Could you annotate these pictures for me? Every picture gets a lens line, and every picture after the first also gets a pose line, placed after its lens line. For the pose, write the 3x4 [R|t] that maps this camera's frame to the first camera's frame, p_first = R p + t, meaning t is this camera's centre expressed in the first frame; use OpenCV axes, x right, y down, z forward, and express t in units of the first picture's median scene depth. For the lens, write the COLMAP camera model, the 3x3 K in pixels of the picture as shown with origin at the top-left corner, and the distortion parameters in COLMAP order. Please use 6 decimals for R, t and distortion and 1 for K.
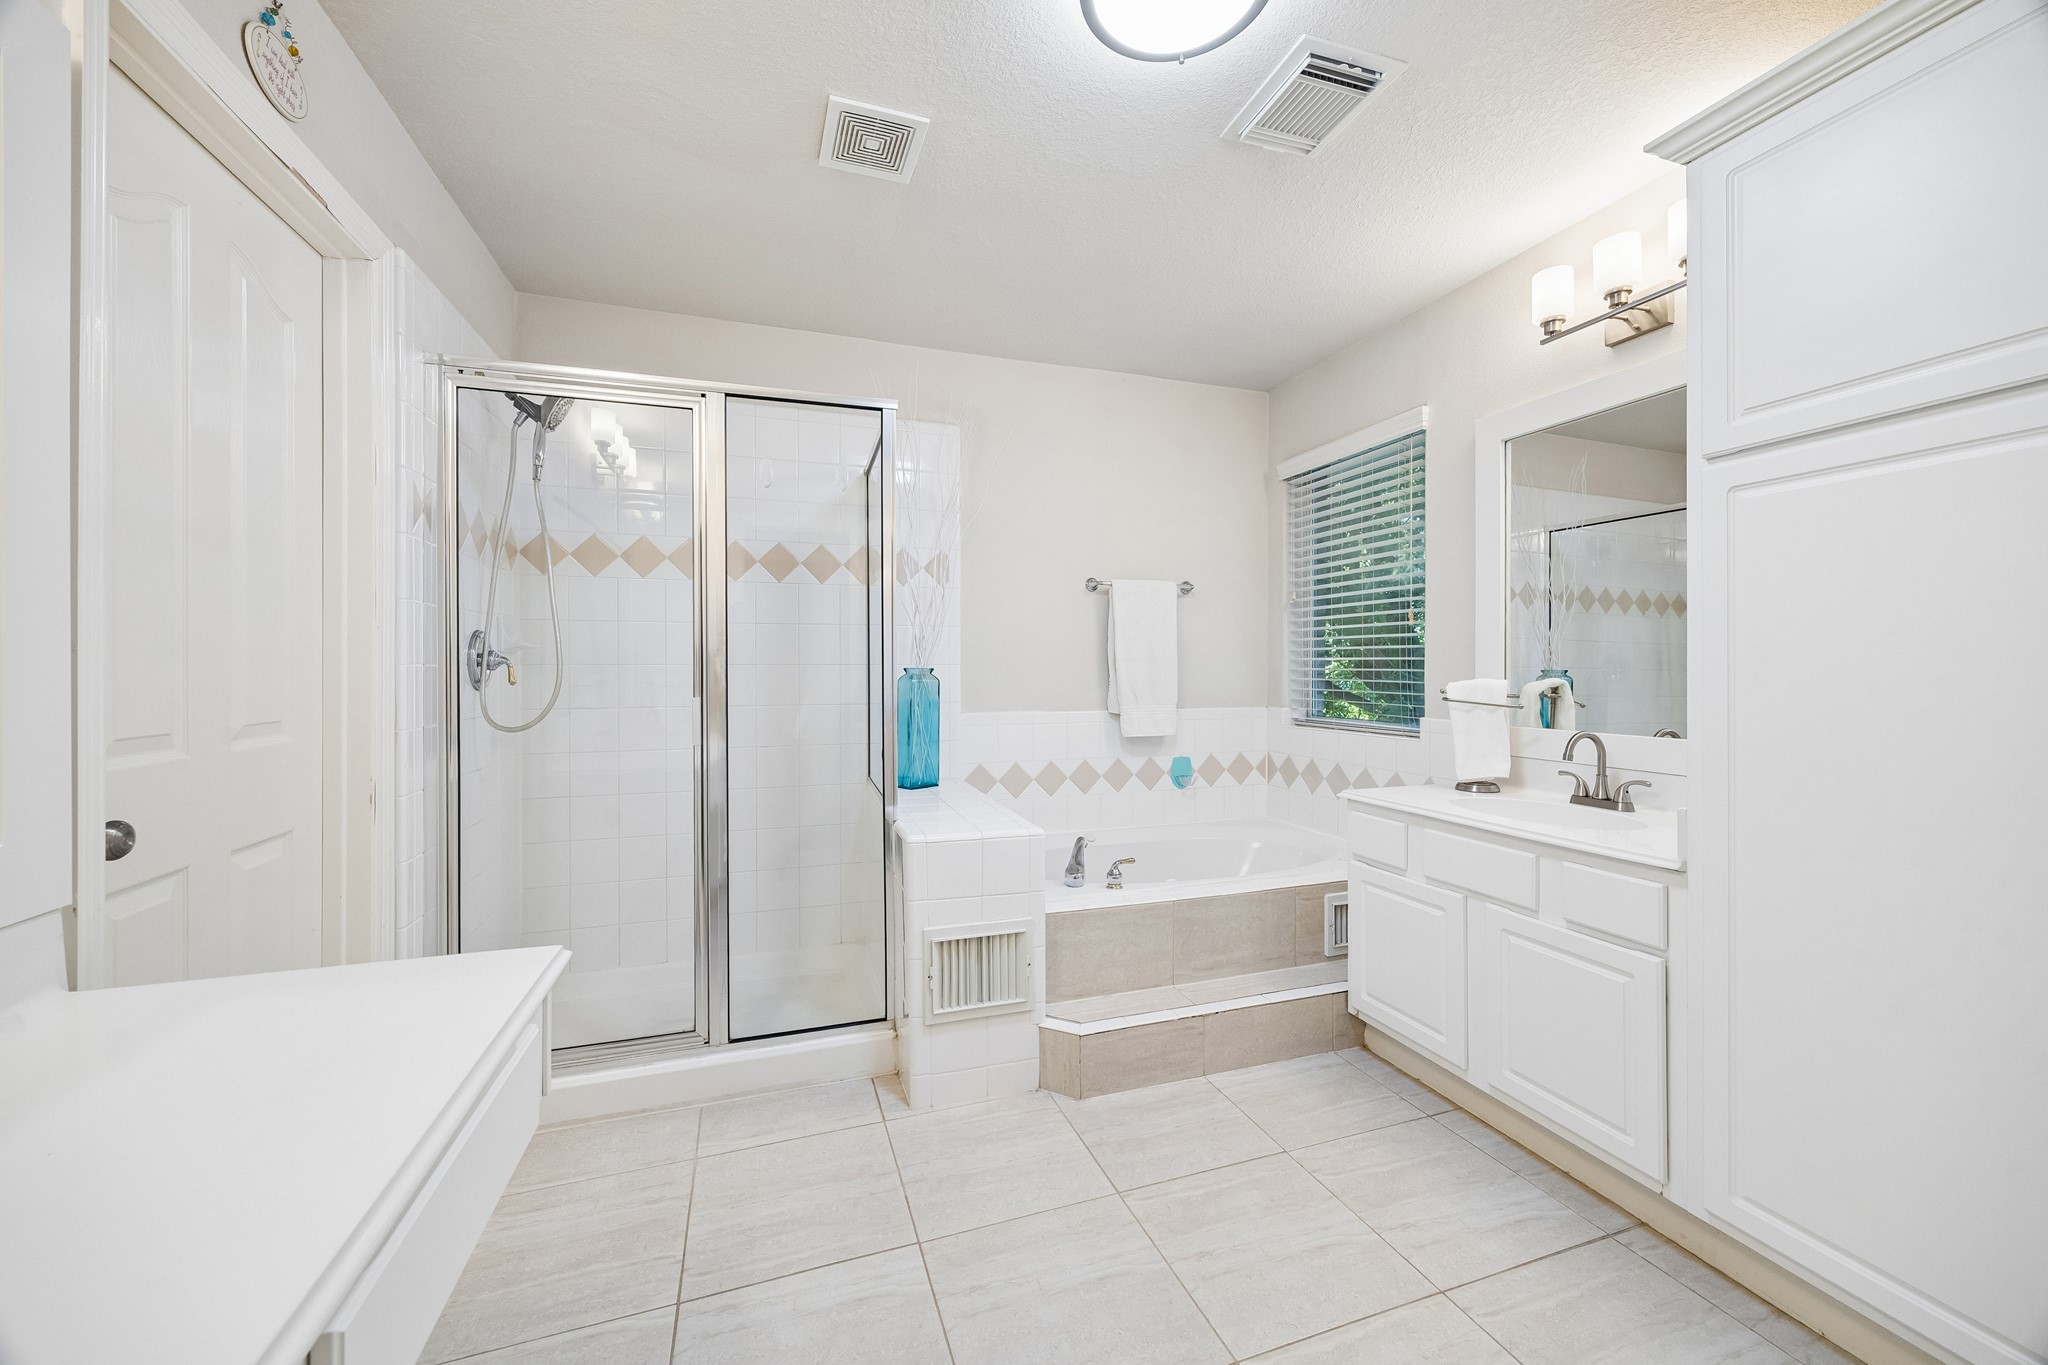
lens RADIAL K [[785.6, 0, 1030.7], [0, 785.6, 675.5], [0, 0, 1]] dist [0.000230, -0.000010]
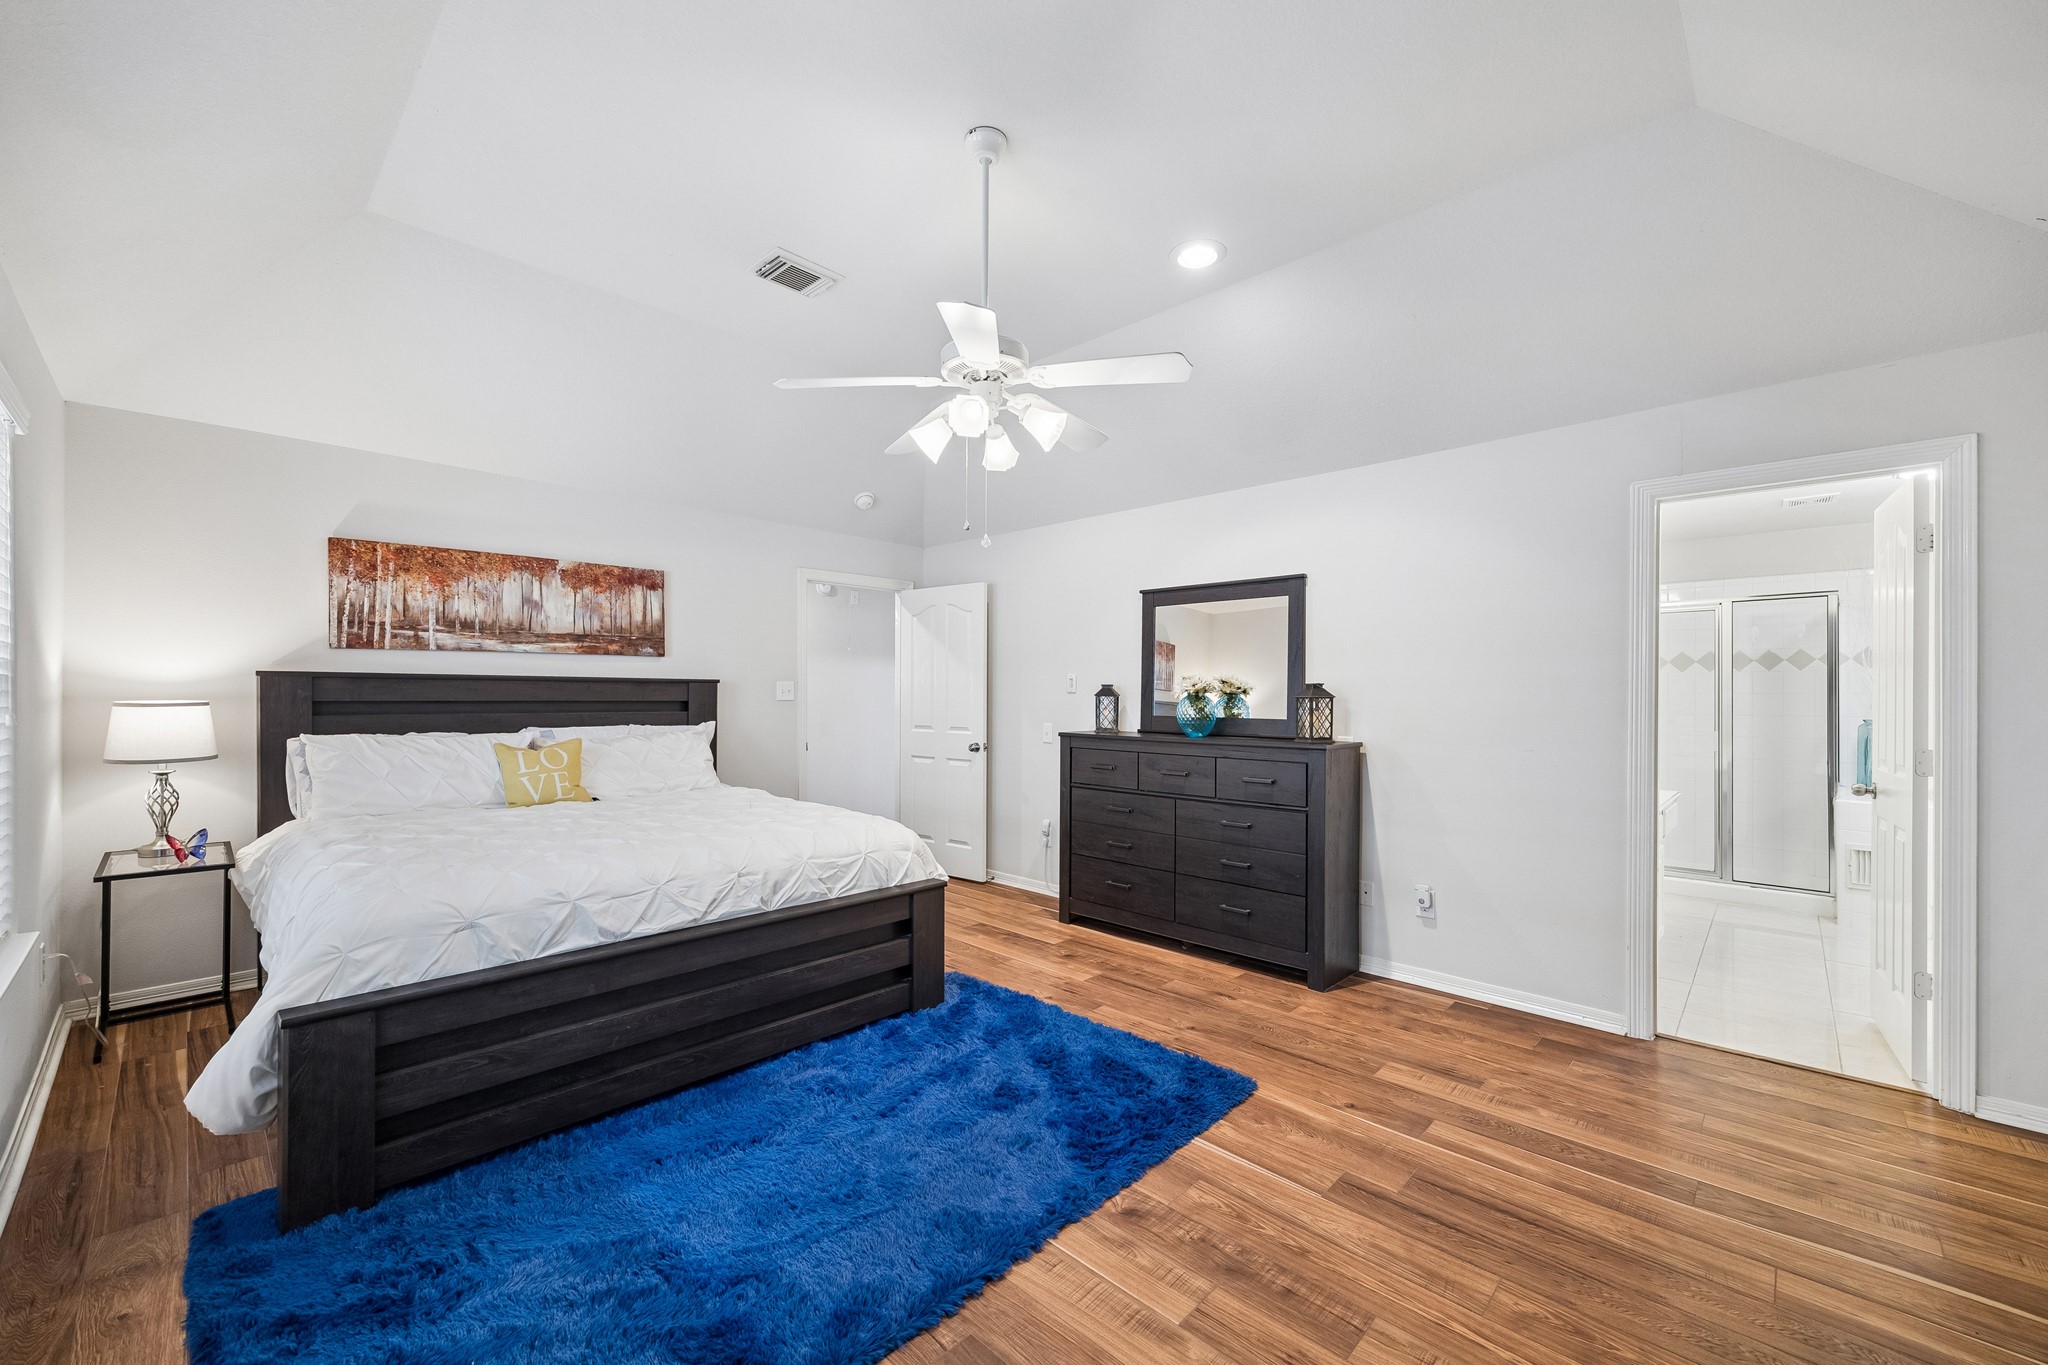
lens RADIAL K [[813.7, 0, 1024.0], [0, 813.7, 682.5], [0, 0, 1]] dist [-0.000036, -0.000005]
pose [[0.460241, -0.006375, -0.887771, 0.777036], [-0.004352, 0.999946, -0.009436, -0.086593], [0.887783, 0.008207, 0.460189, -1.956040]]
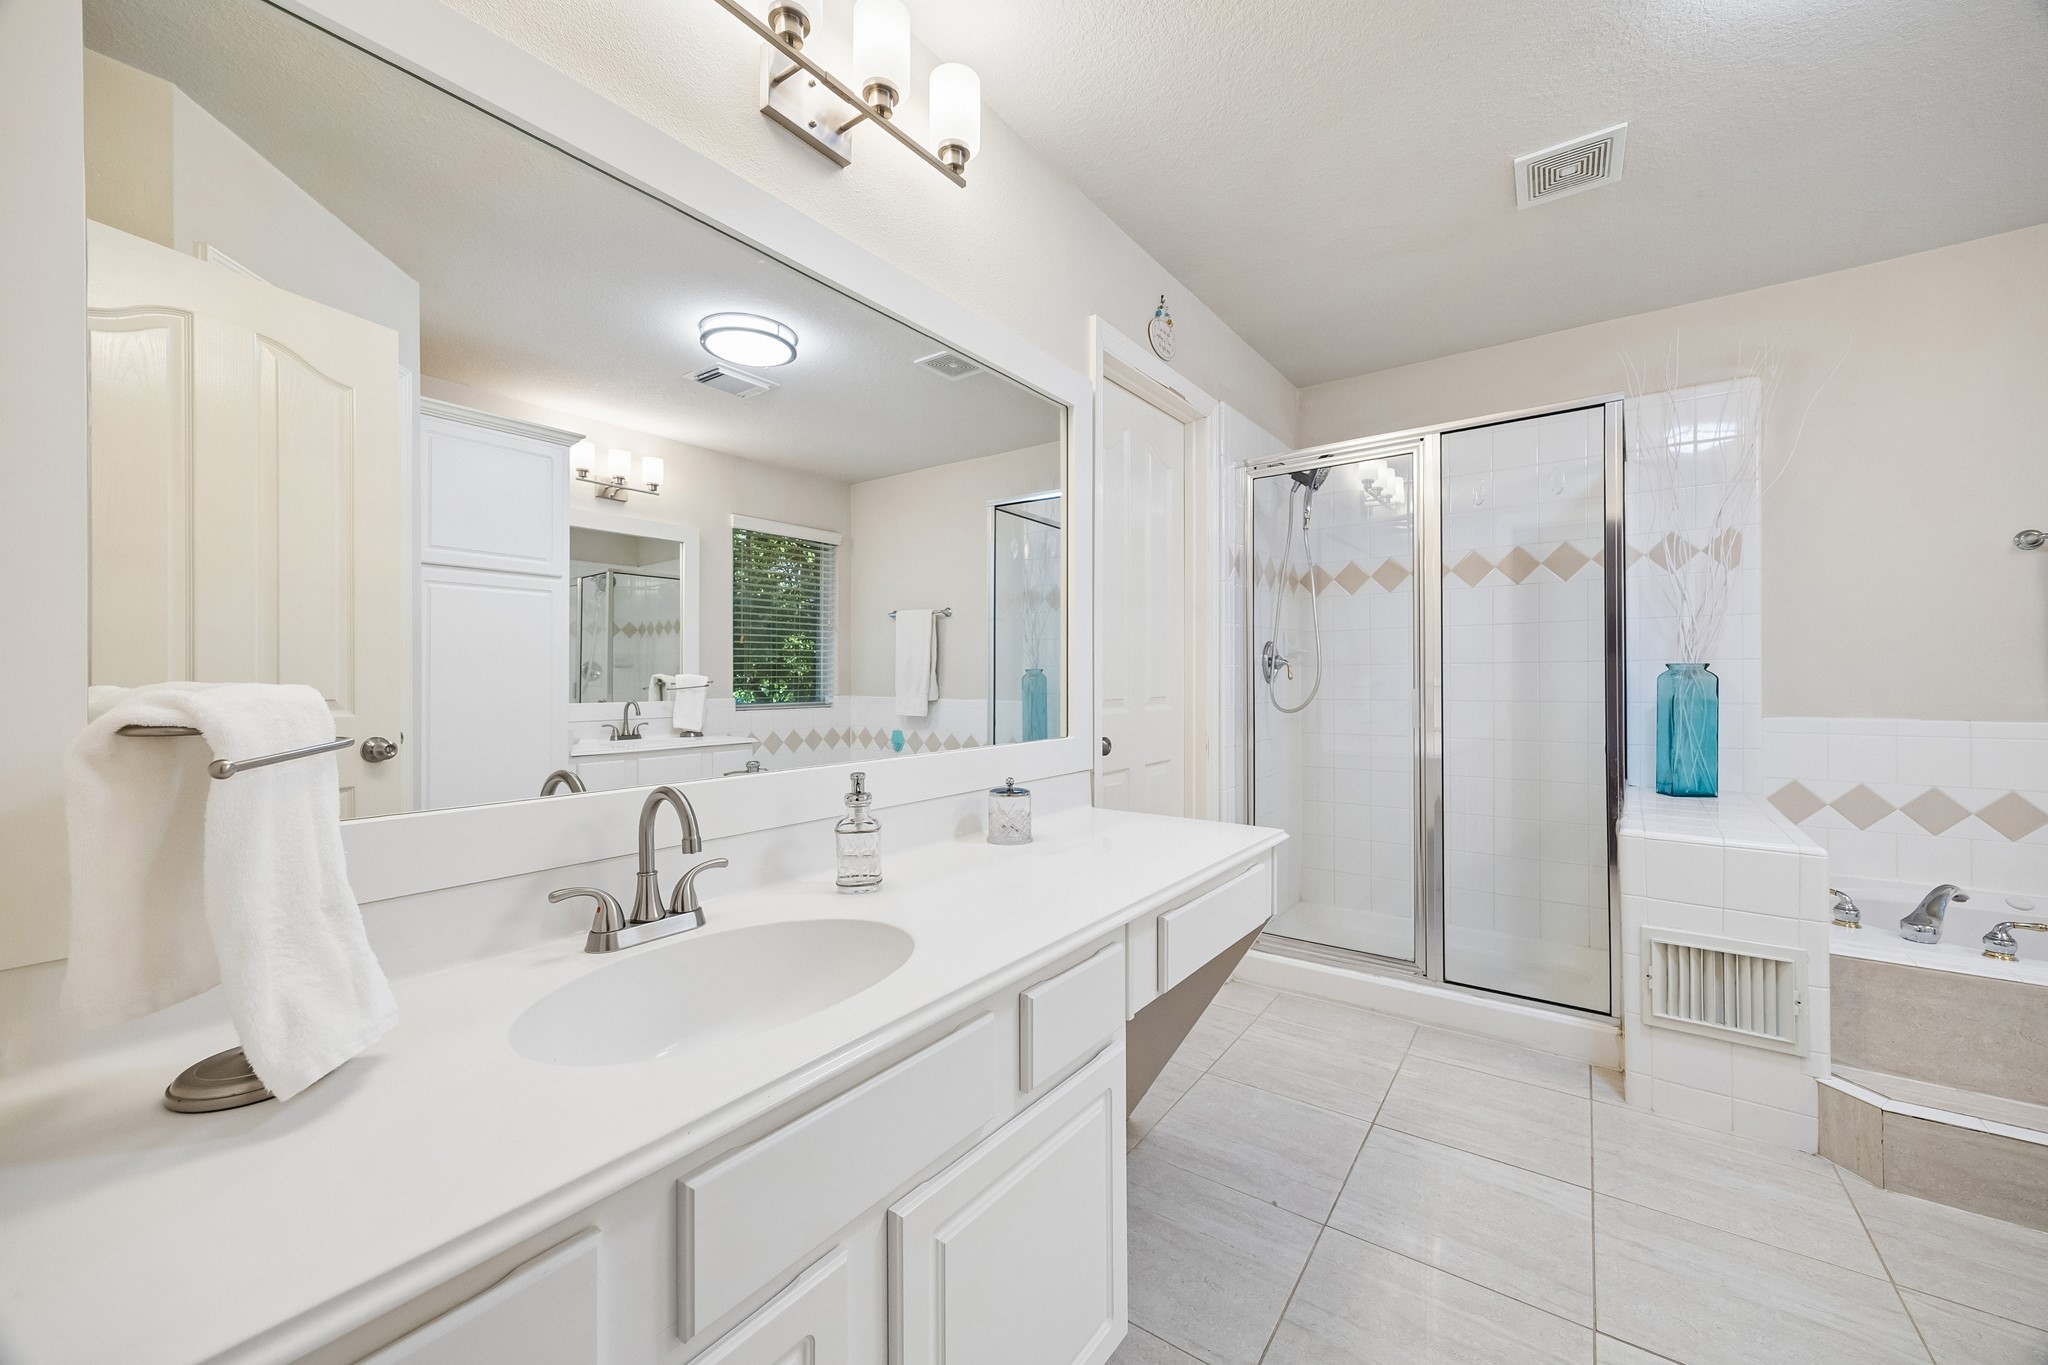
lens RADIAL K [[785.6, 0, 1030.7], [0, 785.6, 675.5], [0, 0, 1]] dist [0.000230, -0.000010]
pose [[0.583114, -0.005469, -0.812372, 0.208270], [-0.000531, 0.999975, -0.007113, 0.015278], [0.812390, 0.004580, 0.583097, -0.188917]]
